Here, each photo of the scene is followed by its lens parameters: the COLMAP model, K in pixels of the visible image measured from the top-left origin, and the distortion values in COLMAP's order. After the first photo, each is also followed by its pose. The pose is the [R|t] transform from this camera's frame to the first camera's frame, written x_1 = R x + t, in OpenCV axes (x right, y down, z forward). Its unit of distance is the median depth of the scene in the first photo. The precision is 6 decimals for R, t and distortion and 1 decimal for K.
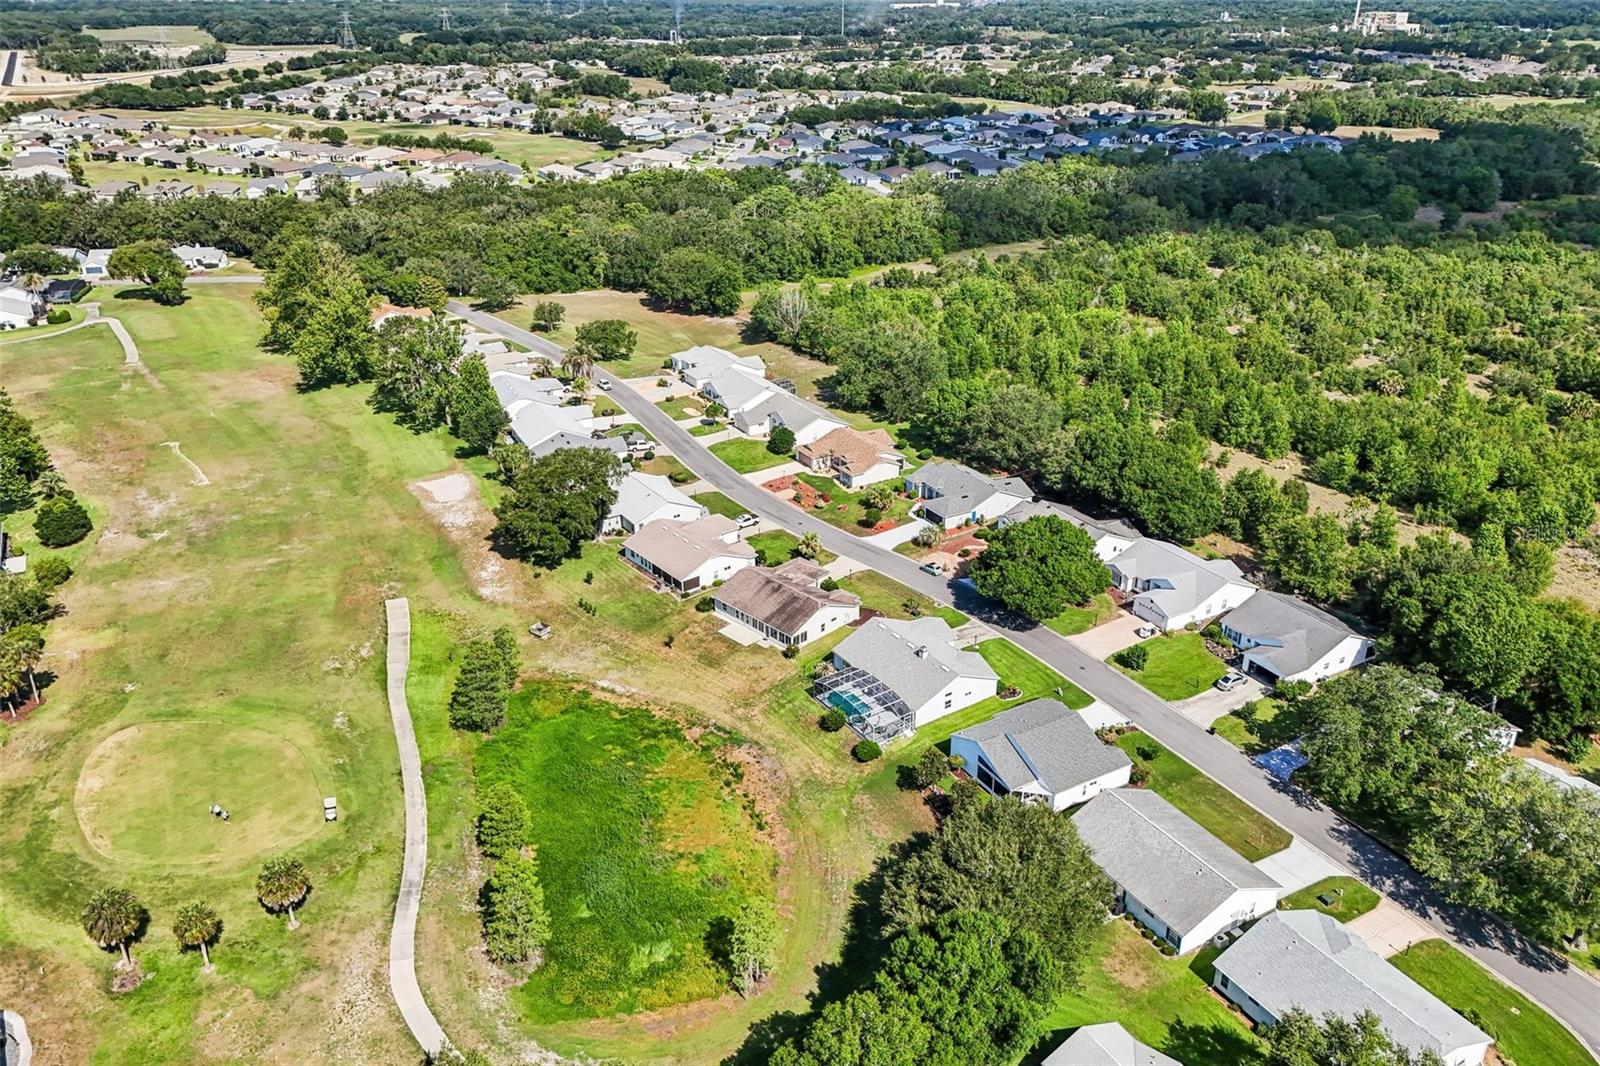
lens RADIAL K [[1196.3, 0, 809.7], [0, 1196.3, 532.6], [0, 0, 1]] dist [0.065474, -0.049718]
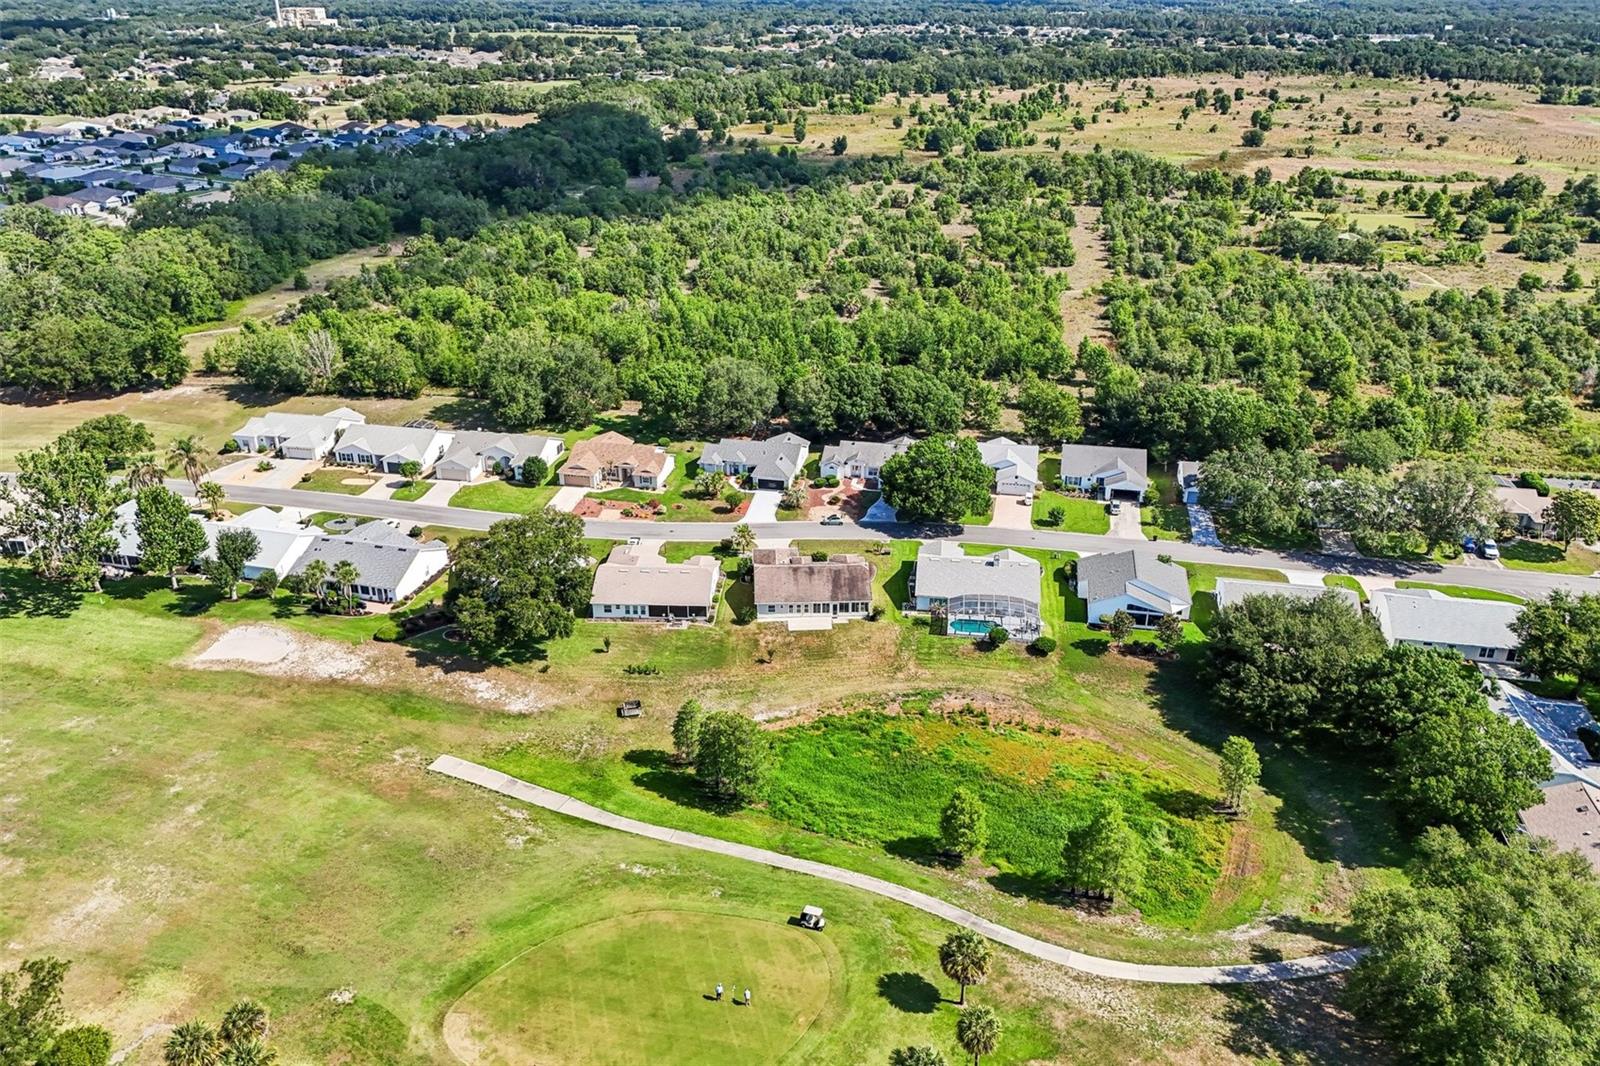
lens RADIAL K [[1196.3, 0, 803.5], [0, 1196.3, 532.5], [0, 0, 1]] dist [0.065474, -0.049718]
pose [[0.660143, -0.317391, 0.680789, -0.680665], [0.315807, 0.939620, 0.131831, -0.114287], [-0.681525, 0.127971, 0.720518, 0.253135]]
